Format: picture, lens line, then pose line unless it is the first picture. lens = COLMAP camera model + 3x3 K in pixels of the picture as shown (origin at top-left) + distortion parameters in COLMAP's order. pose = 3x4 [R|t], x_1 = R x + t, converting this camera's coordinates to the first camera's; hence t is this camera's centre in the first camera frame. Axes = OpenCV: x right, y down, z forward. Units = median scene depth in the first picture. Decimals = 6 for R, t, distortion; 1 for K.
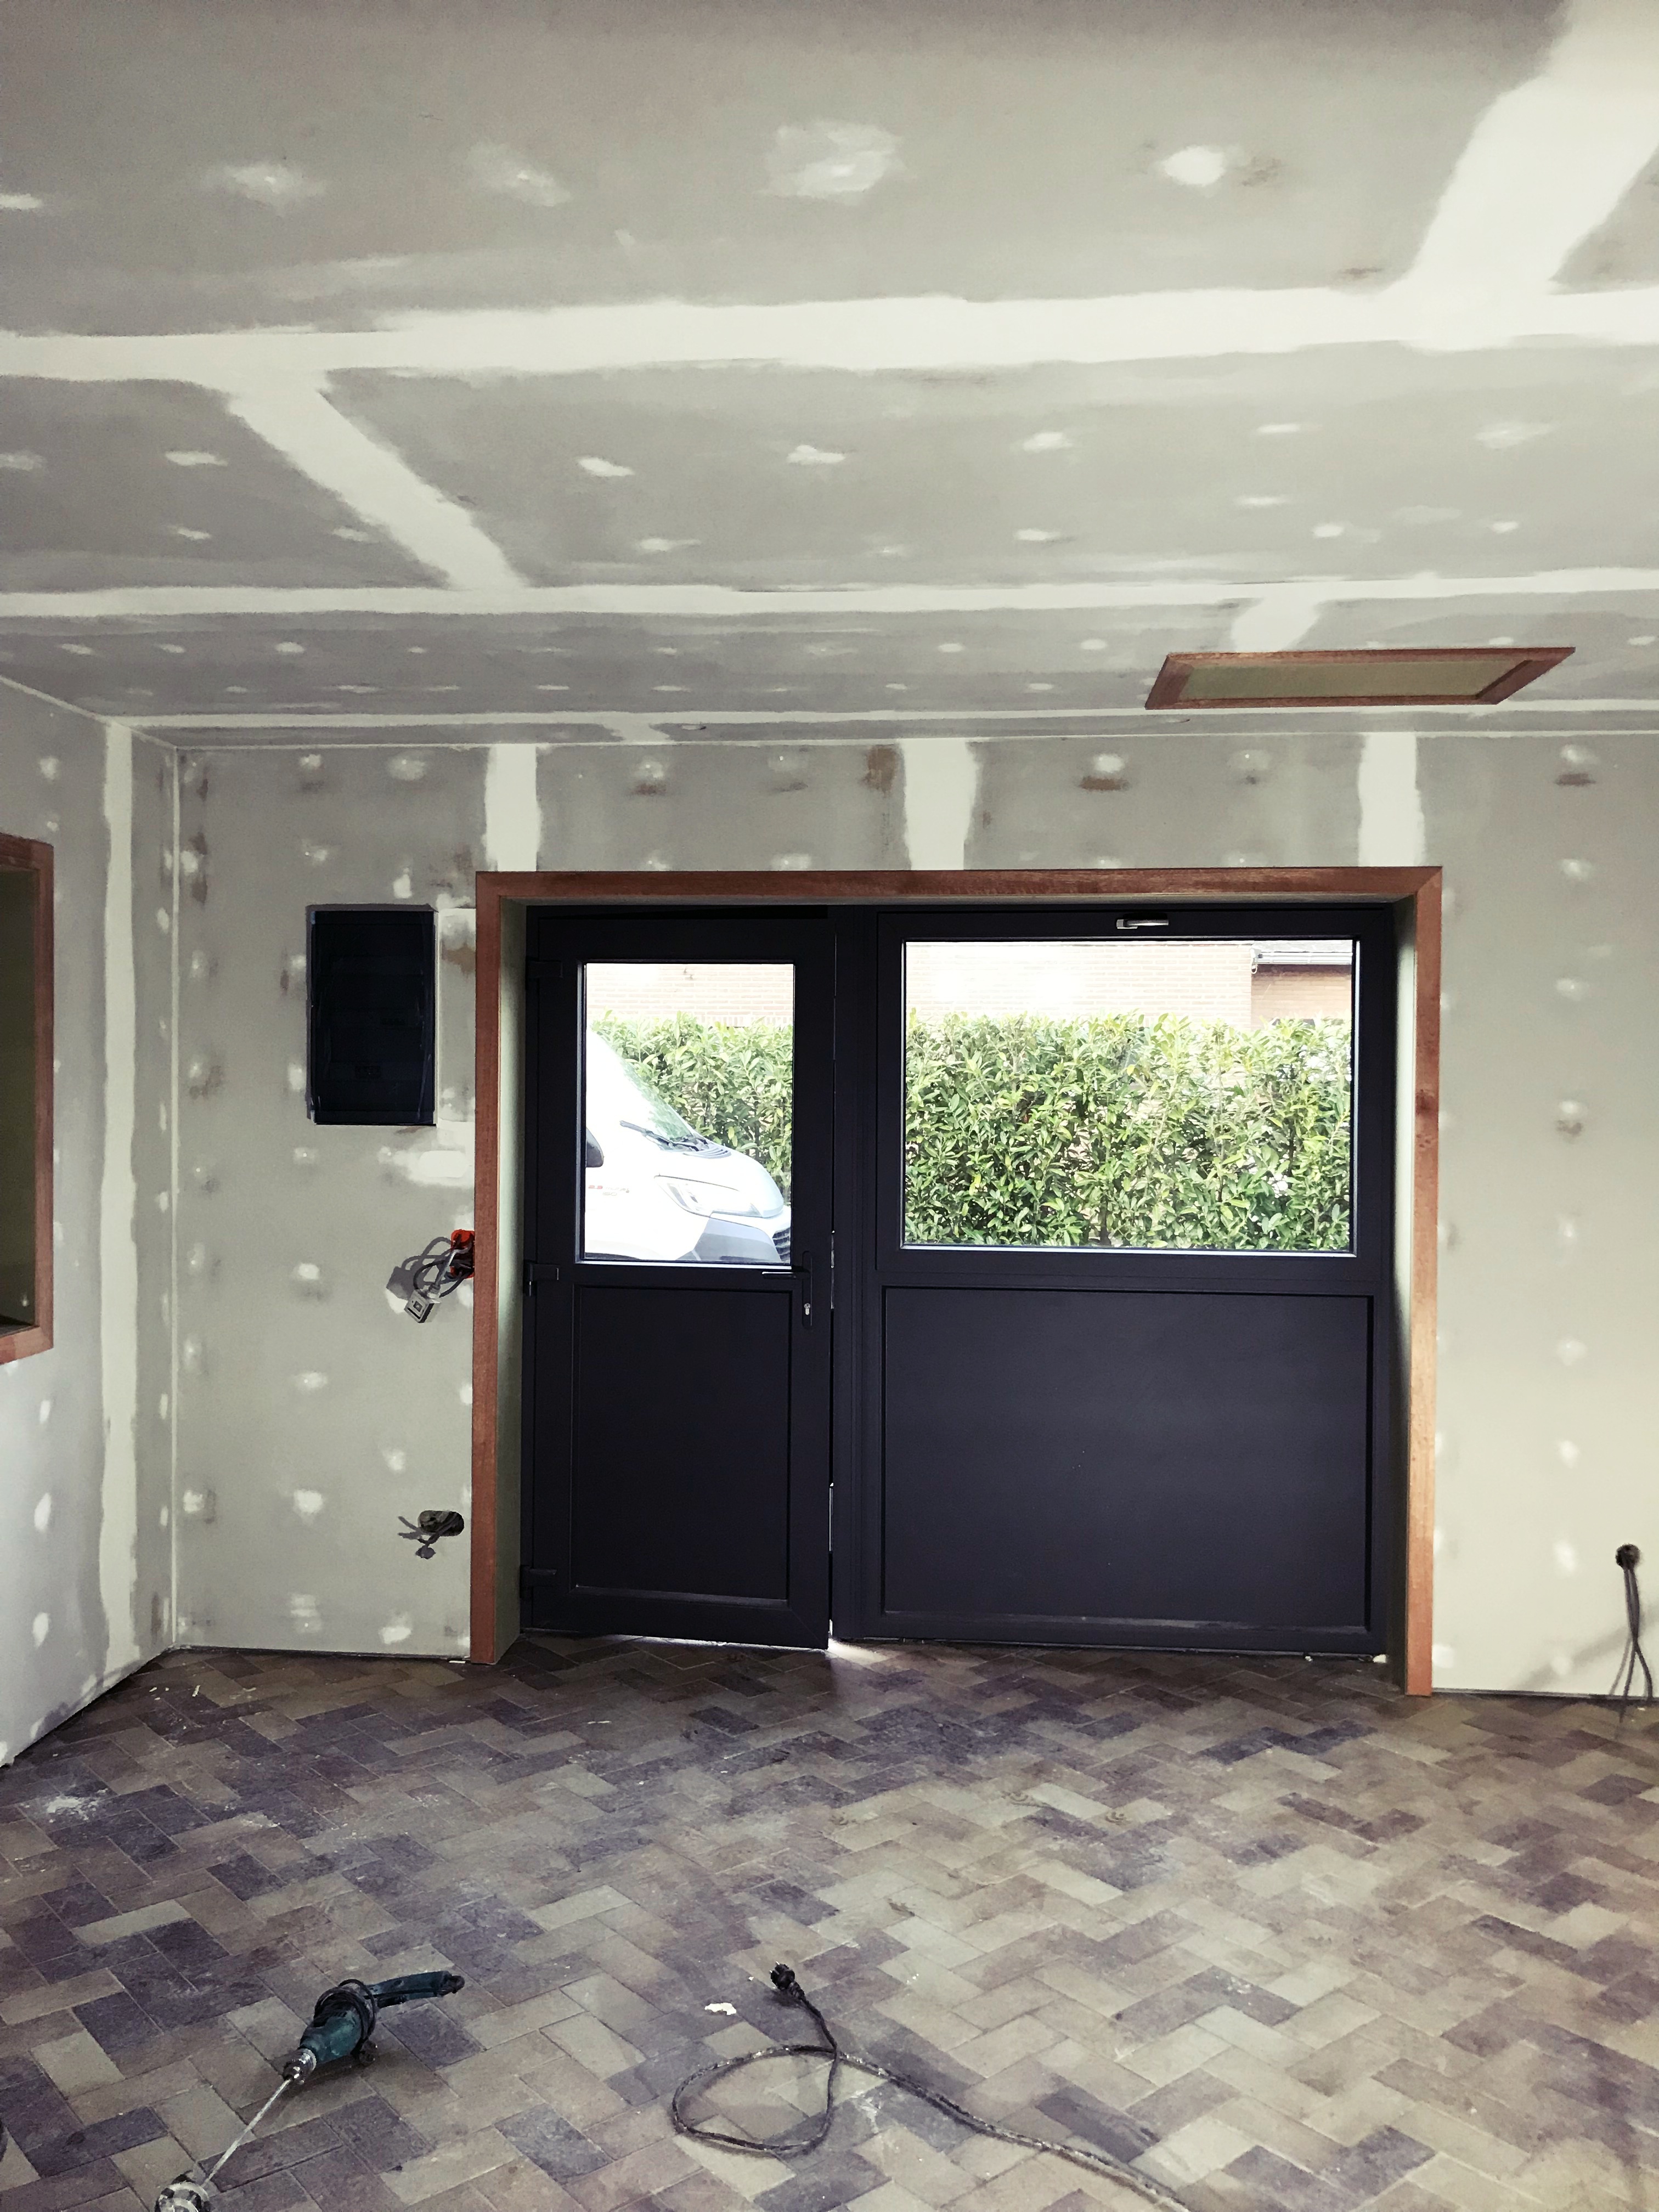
lens RADIAL K [[1812.3, 0, 824.2], [0, 1812.3, 1096.2], [0, 0, 1]] dist [0.006131, 0.002553]
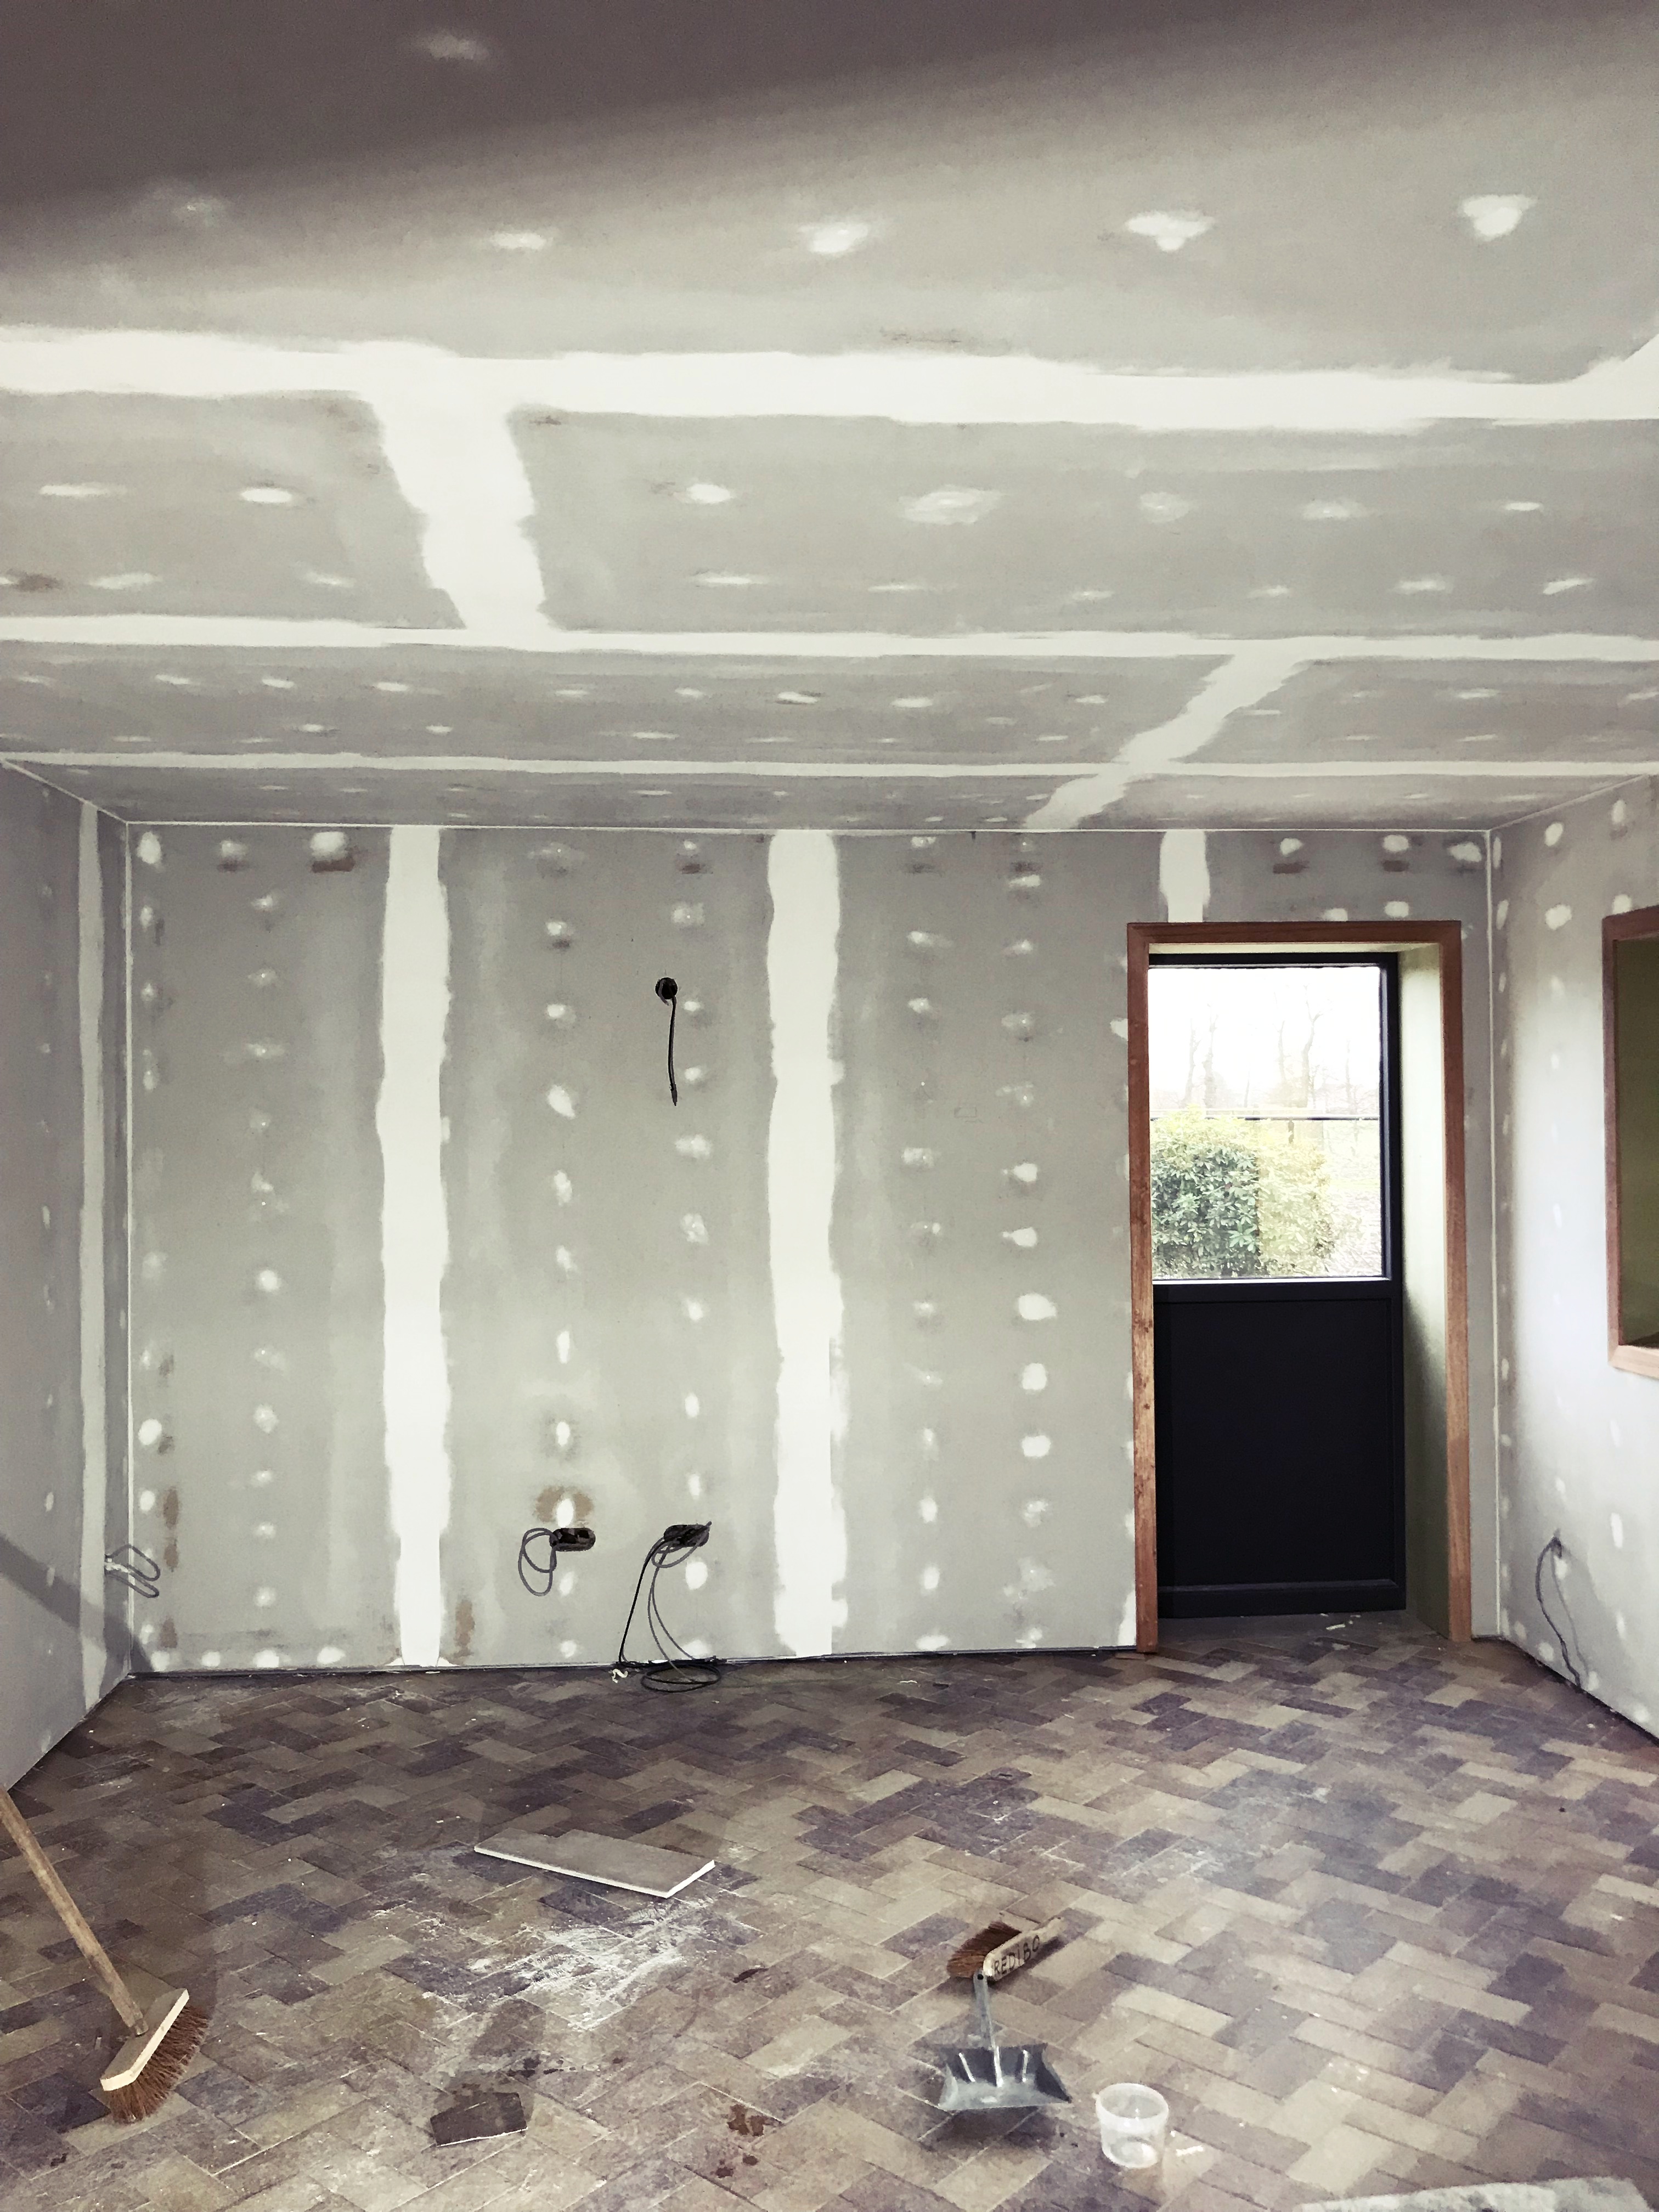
lens RADIAL K [[1812.3, 0, 833.9], [0, 1812.3, 1108.0], [0, 0, 1]] dist [0.006131, 0.002553]
pose [[-0.985429, 0.004111, -0.170035, 0.298752], [0.002259, 0.999936, 0.011081, -0.028554], [0.170070, 0.010536, -0.985376, 2.068578]]
